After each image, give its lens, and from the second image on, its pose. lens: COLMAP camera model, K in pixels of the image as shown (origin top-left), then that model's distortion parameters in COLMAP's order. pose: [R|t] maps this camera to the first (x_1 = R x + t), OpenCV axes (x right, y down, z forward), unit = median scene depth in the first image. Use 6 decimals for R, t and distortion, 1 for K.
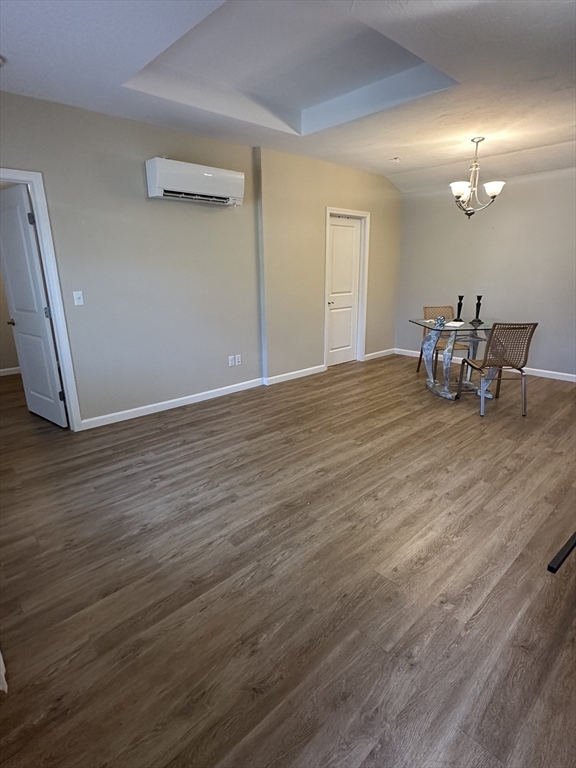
lens RADIAL K [[408.8, 0, 288.4], [0, 408.8, 387.1], [0, 0, 1]] dist [-0.001580, -0.000133]
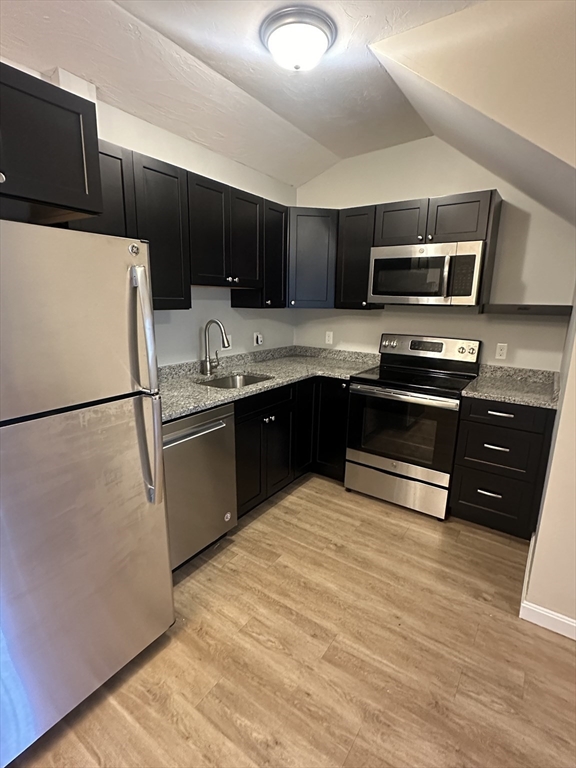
lens RADIAL K [[381.5, 0, 288.0], [0, 381.5, 384.0], [0, 0, 1]] dist [-0.001397, 0.000715]
pose [[-0.210893, -0.207222, 0.955292, -0.293179], [0.263808, 0.928944, 0.259746, -0.216718], [-0.941238, 0.306792, -0.141241, 0.780676]]
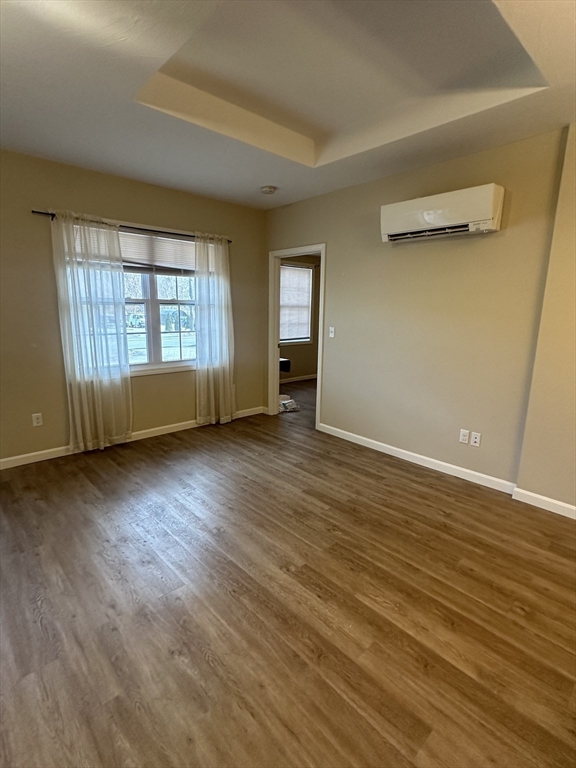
lens RADIAL K [[381.5, 0, 288.0], [0, 381.5, 384.0], [0, 0, 1]] dist [-0.001397, 0.000715]
pose [[-0.004345, 0.208303, -0.978055, 0.680058], [-0.298689, 0.933145, 0.200065, -0.254297], [0.954341, 0.293003, 0.058164, 0.811444]]
